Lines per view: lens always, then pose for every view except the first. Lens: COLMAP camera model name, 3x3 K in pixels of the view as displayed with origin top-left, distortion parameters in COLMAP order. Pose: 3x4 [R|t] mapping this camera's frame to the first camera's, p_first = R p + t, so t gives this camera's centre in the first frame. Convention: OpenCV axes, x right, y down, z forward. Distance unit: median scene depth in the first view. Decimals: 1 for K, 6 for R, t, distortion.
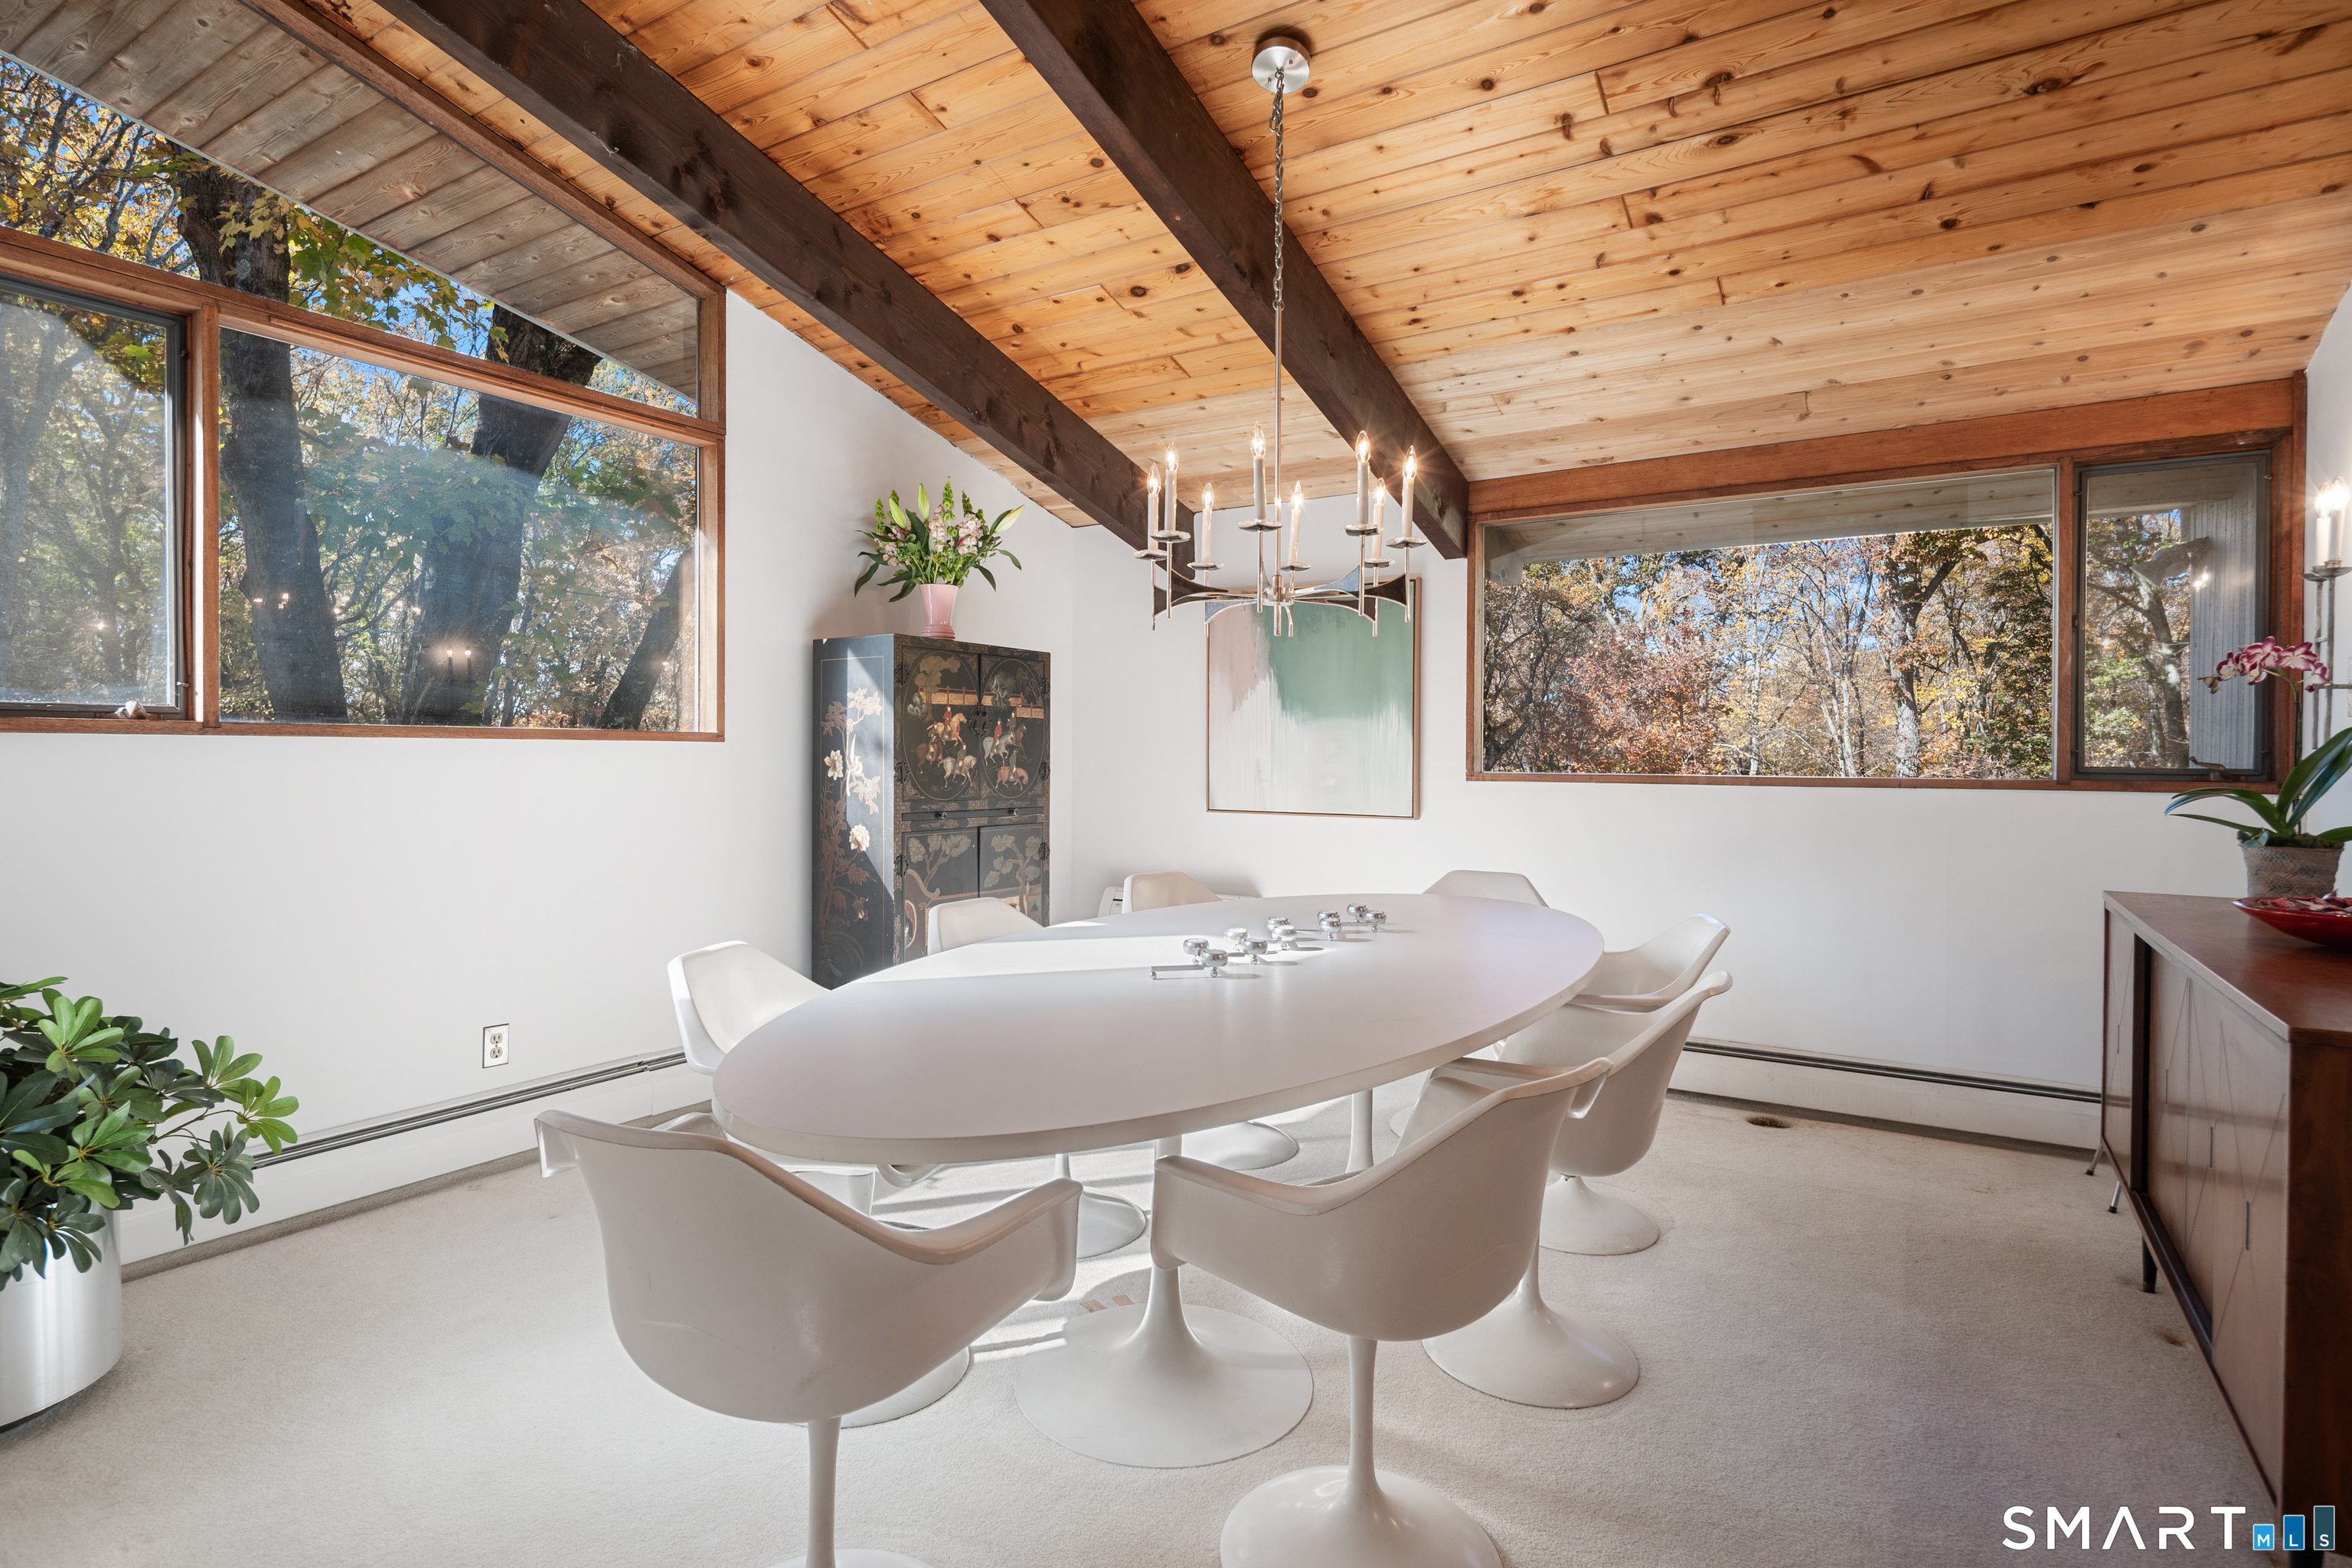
lens RADIAL K [[1186.8, 0, 1185.8], [0, 1186.8, 775.5], [0, 0, 1]] dist [0.007457, -0.004539]
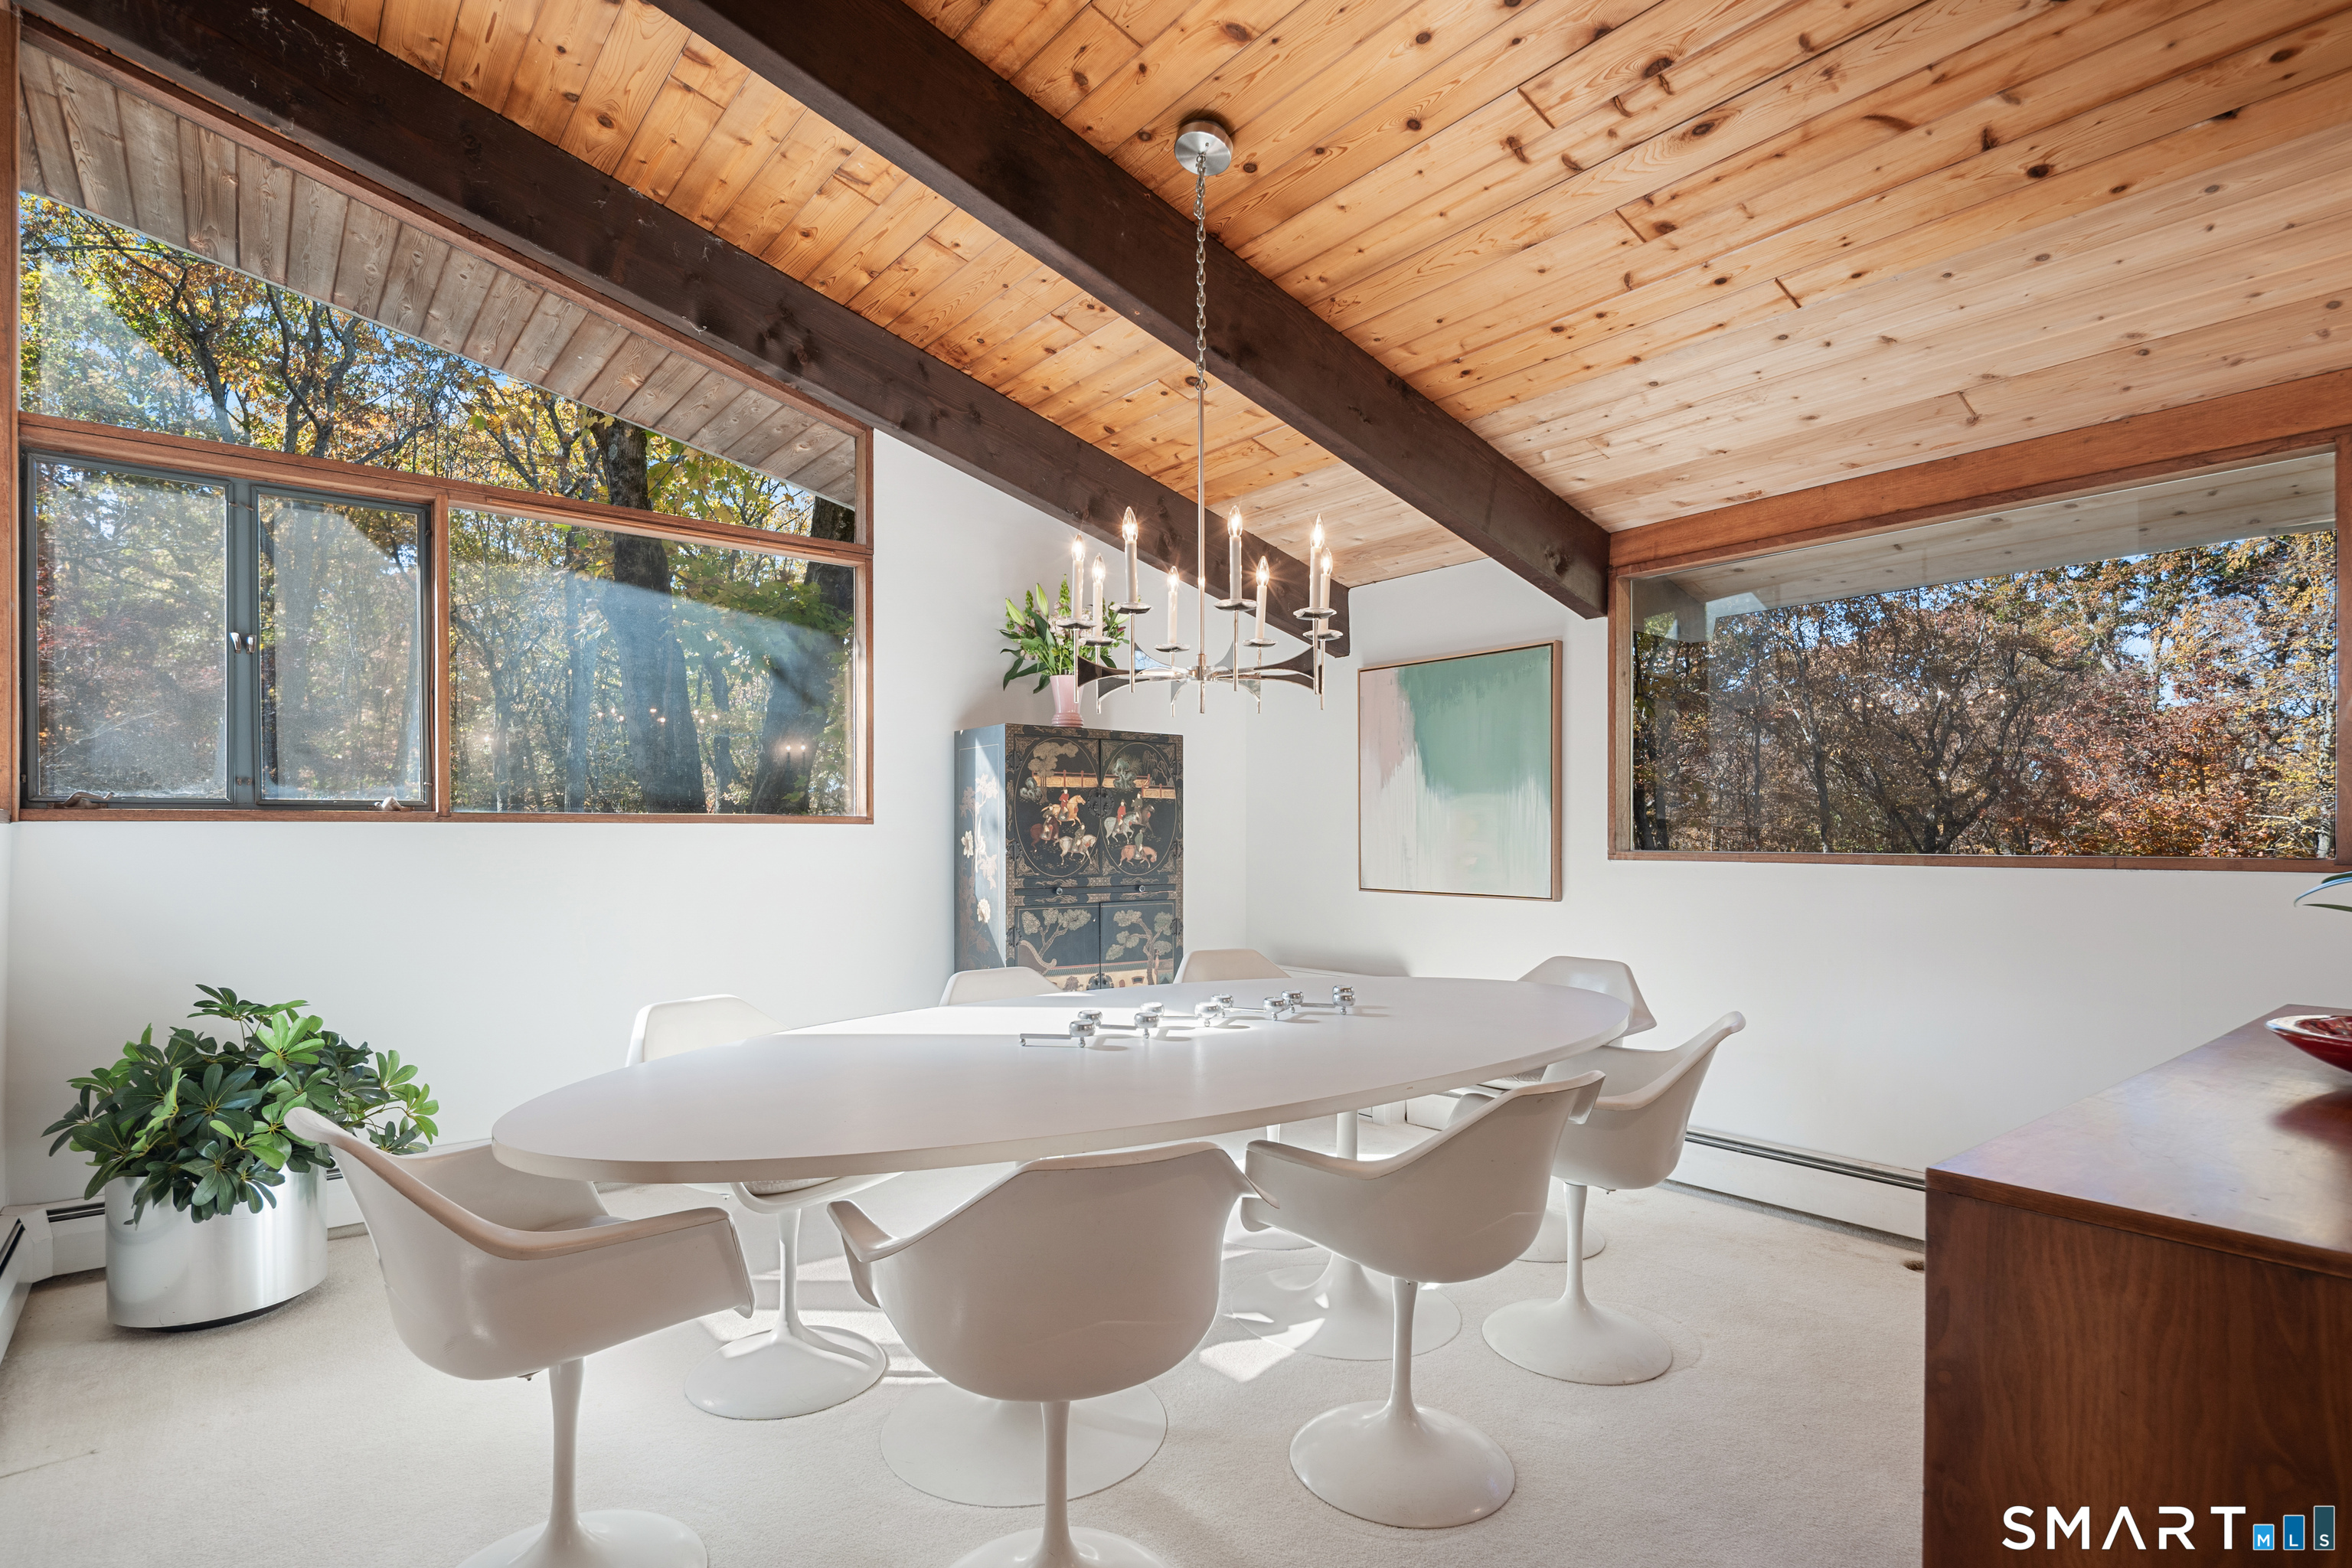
lens RADIAL K [[1186.8, 0, 1181.9], [0, 1186.8, 849.7], [0, 0, 1]] dist [0.007457, -0.004539]
pose [[0.940671, -0.001100, -0.339318, 0.287784], [-0.000480, 0.999989, -0.004571, 0.001309], [0.339319, 0.004463, 0.940661, 0.033902]]
